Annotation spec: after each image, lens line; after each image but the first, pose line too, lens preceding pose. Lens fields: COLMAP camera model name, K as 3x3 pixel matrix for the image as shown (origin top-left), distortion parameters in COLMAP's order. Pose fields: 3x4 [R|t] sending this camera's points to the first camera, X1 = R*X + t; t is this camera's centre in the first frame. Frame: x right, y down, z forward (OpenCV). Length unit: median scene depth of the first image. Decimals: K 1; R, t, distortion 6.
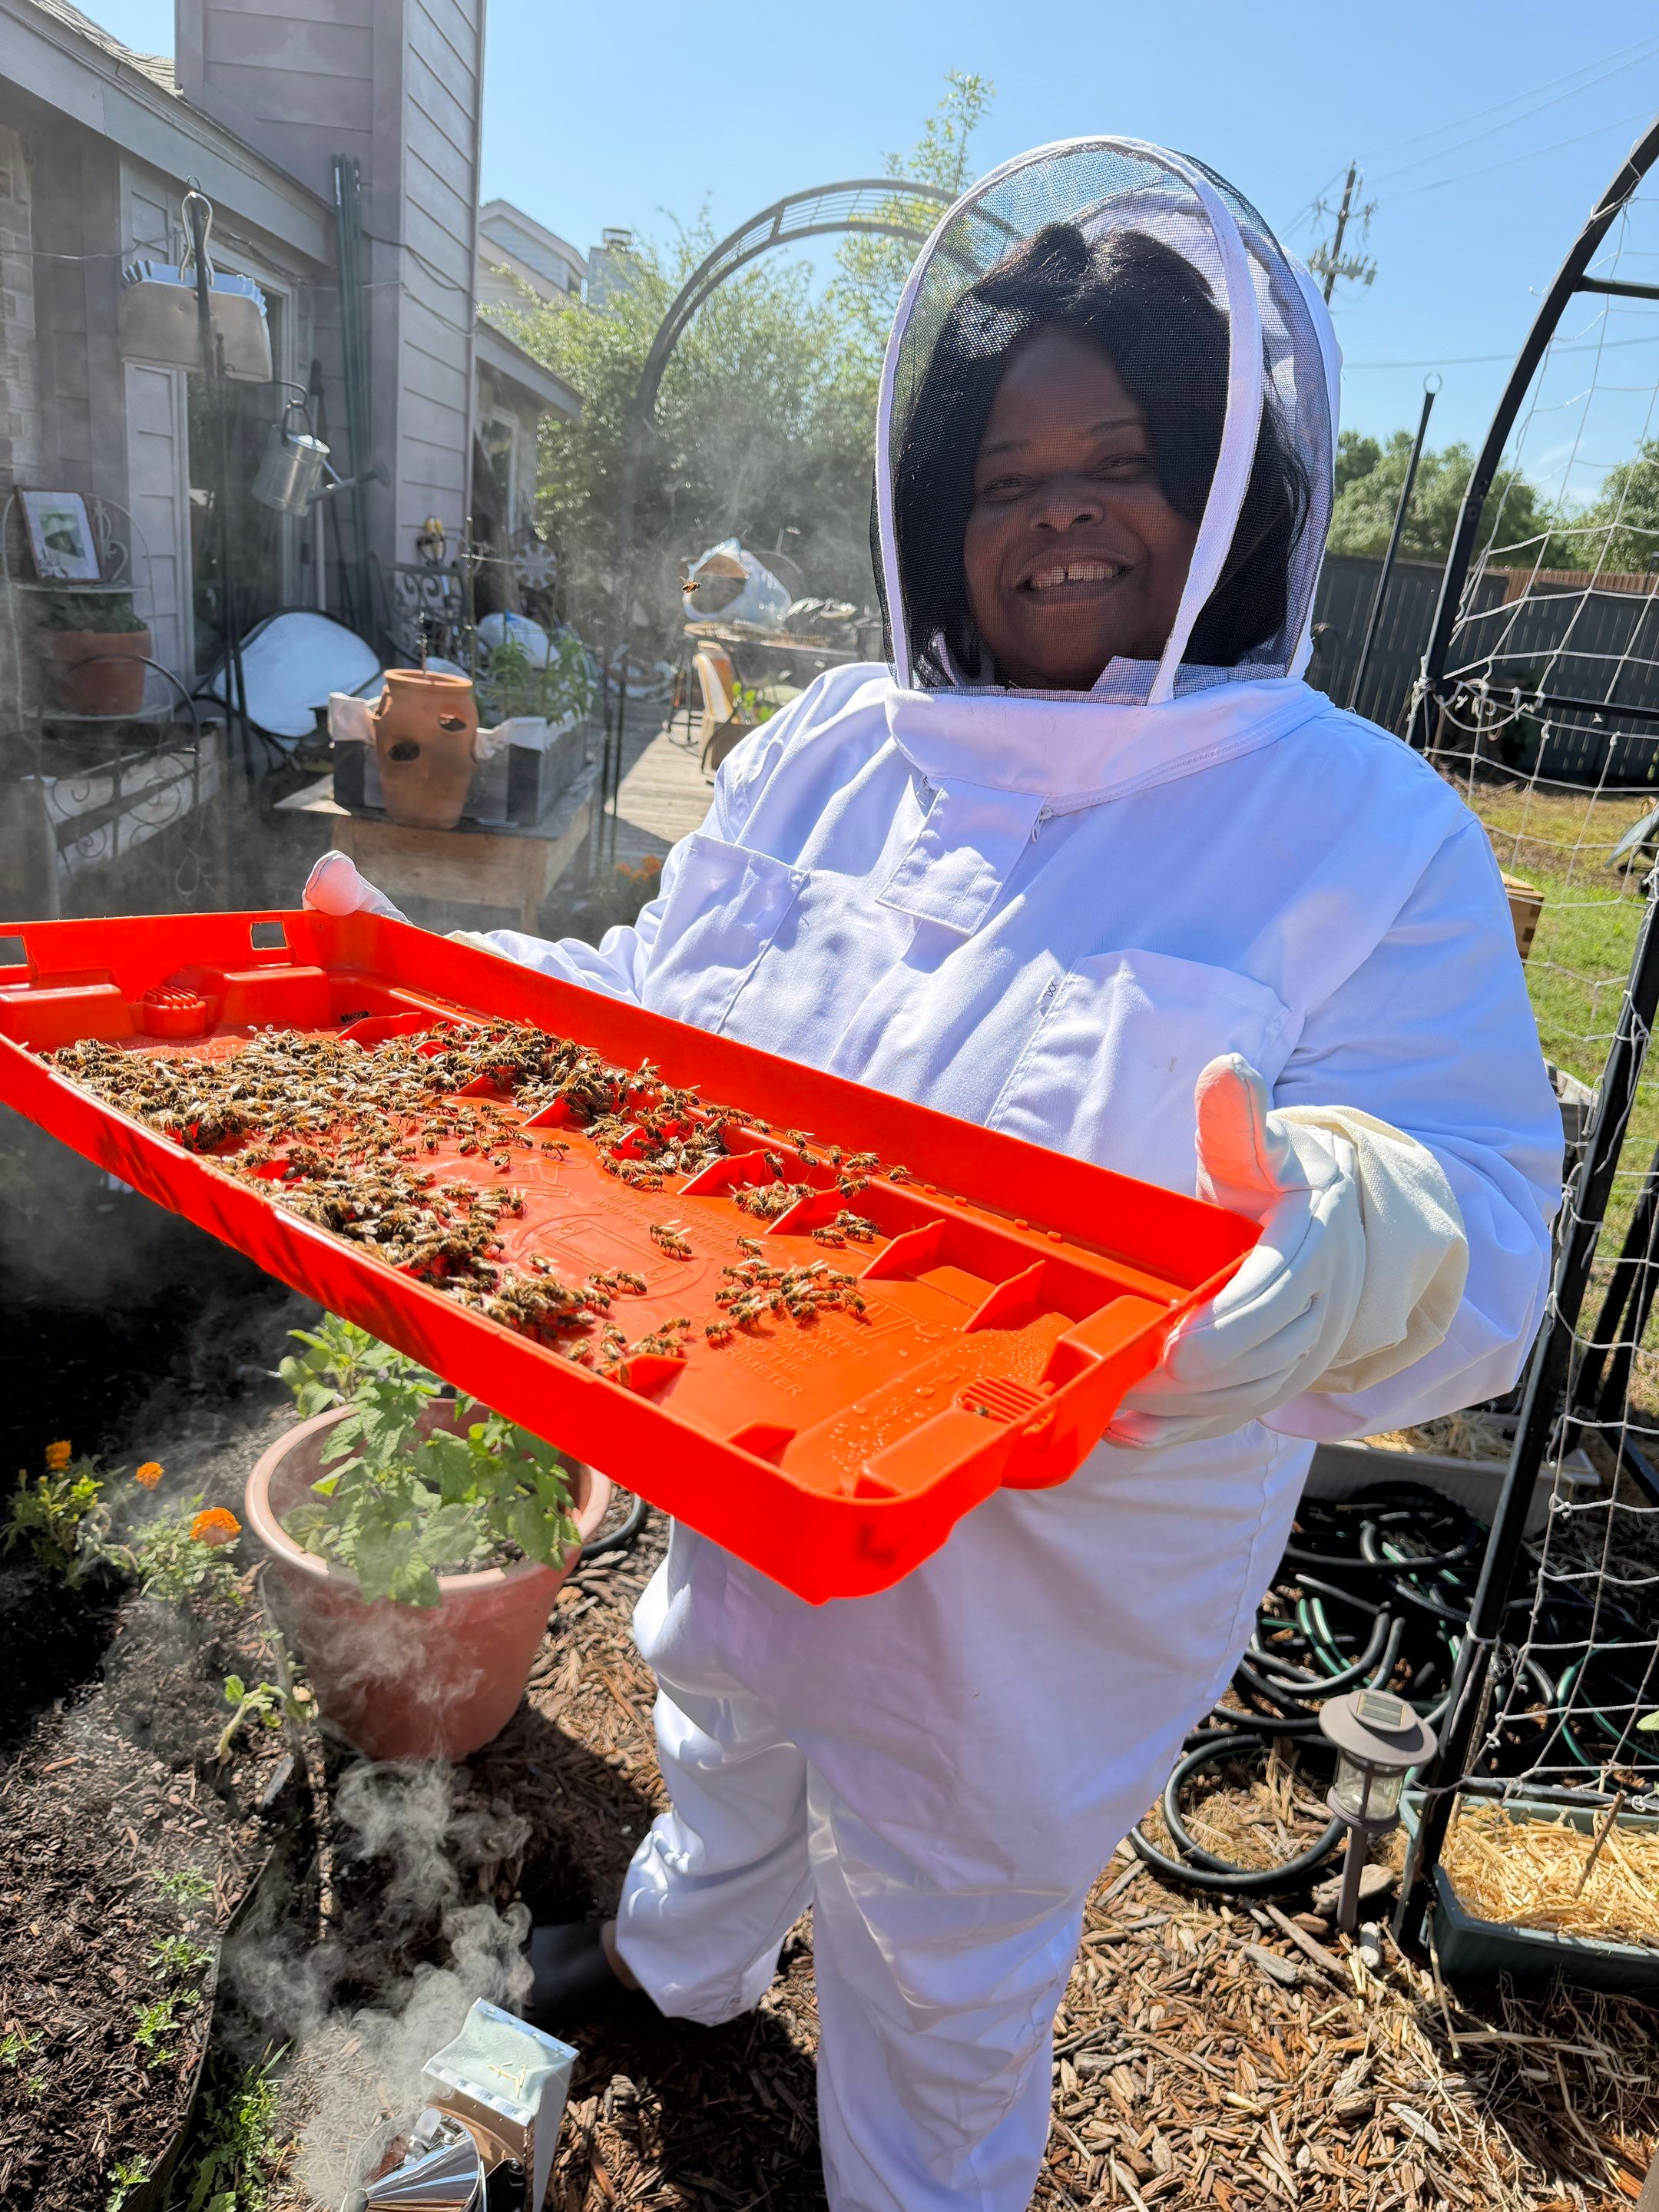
lens RADIAL K [[1563.3, 0, 824.8], [0, 1563.3, 1106.2], [0, 0, 1]] dist [-0.007494, -0.022272]
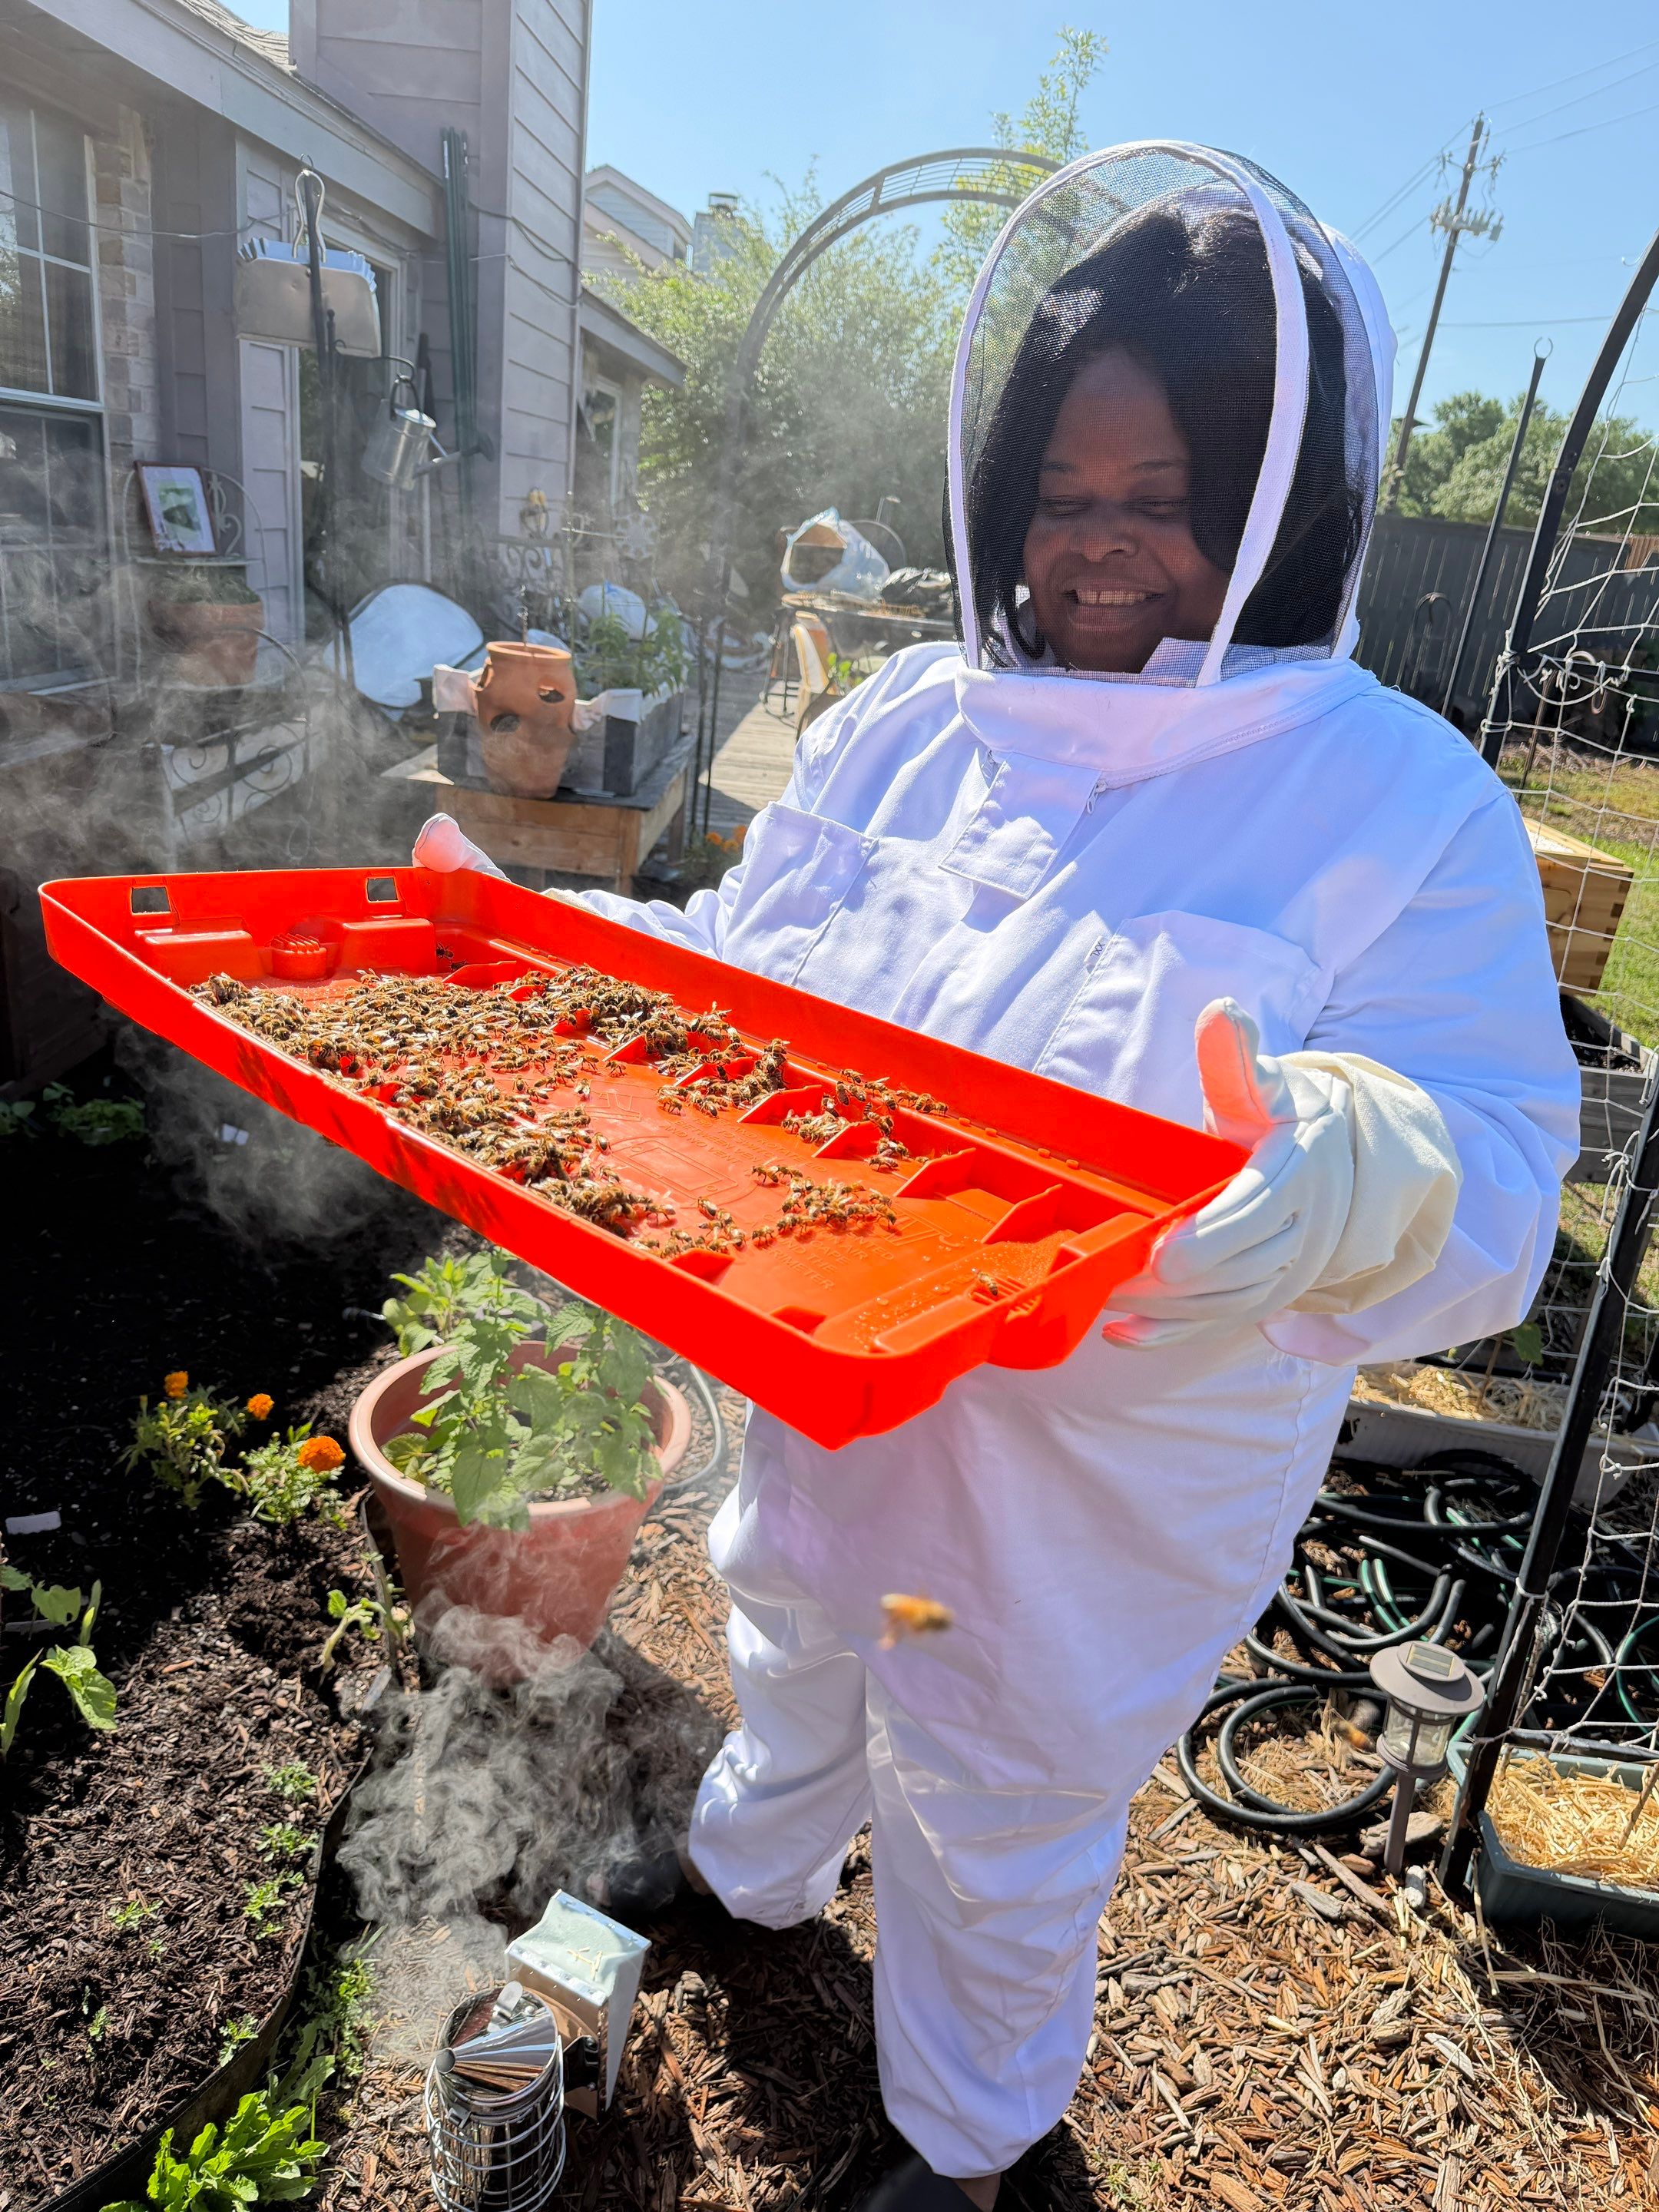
lens RADIAL K [[1563.3, 0, 834.0], [0, 1563.3, 1112.4], [0, 0, 1]] dist [-0.007494, -0.022272]
pose [[0.998429, 0.016213, -0.053642, 0.012015], [-0.015043, 0.999642, 0.022132, 0.008205], [0.053981, -0.021290, 0.998315, -0.040663]]
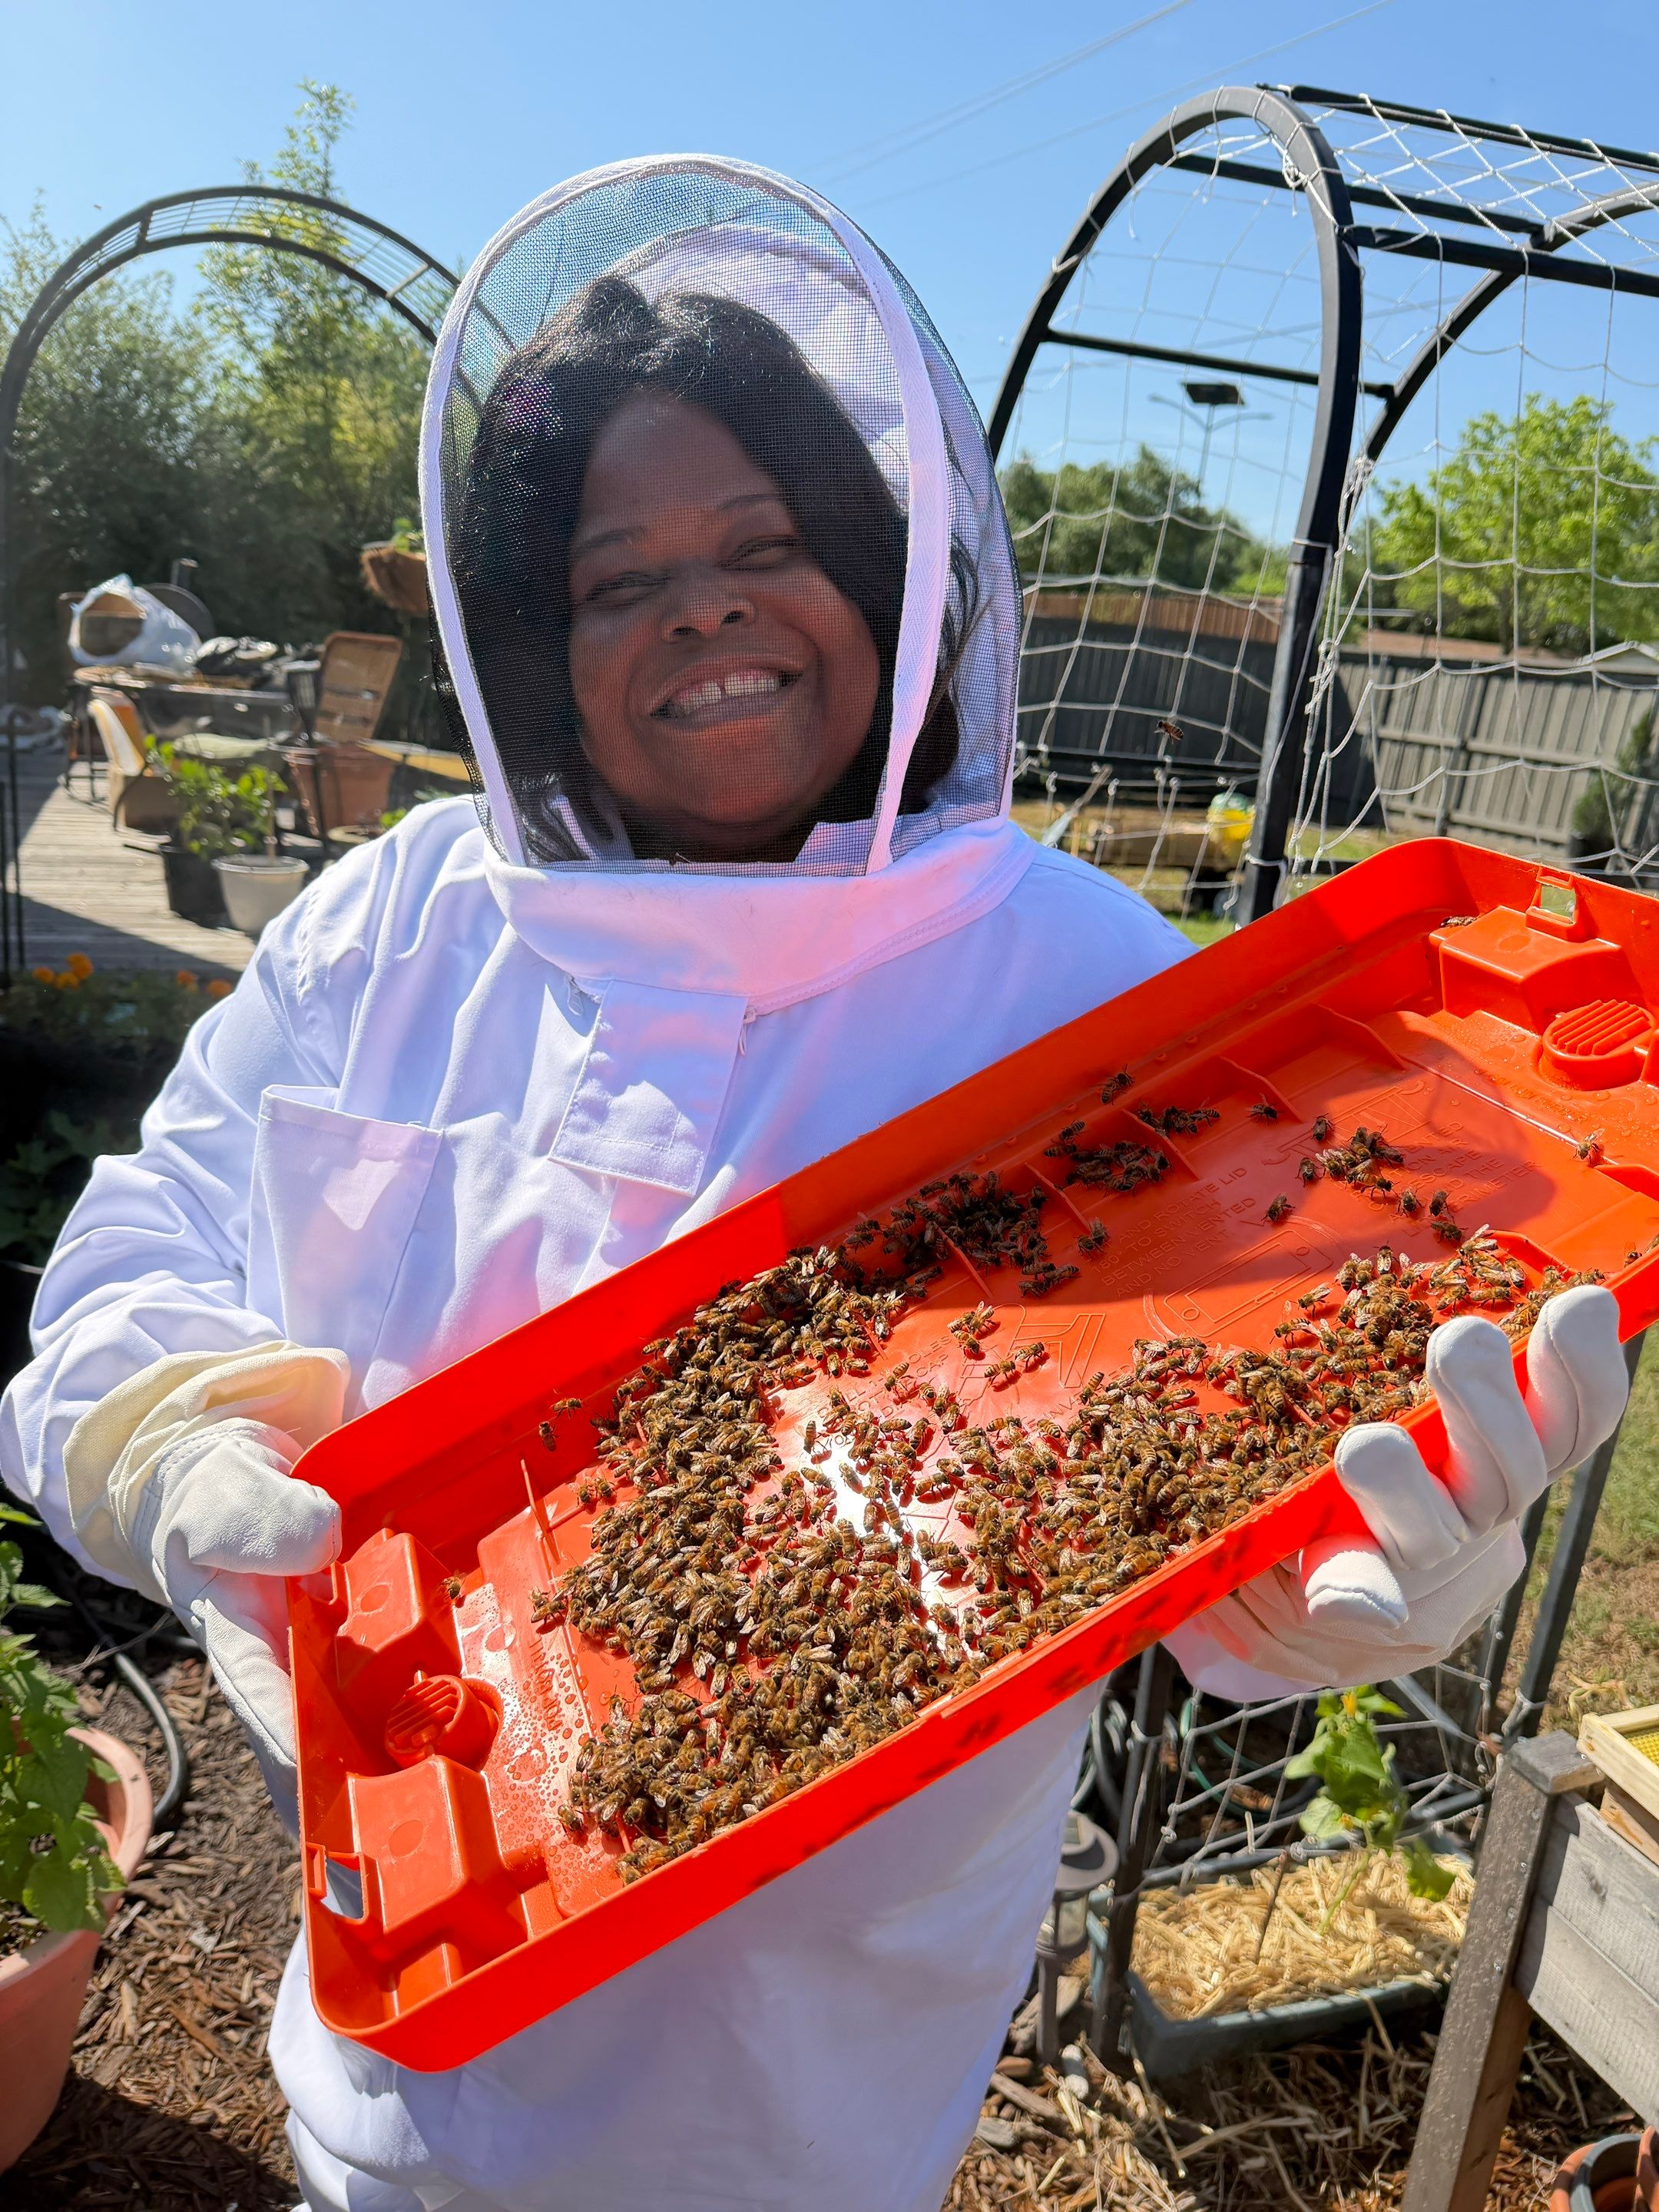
lens RADIAL K [[1563.3, 0, 825.7], [0, 1563.3, 1111.9], [0, 0, 1]] dist [-0.007494, -0.022272]
pose [[0.937875, -0.114247, 0.327623, -0.035944], [0.117914, 0.992985, 0.008720, -0.068930], [-0.326322, 0.030453, 0.944768, 0.129593]]
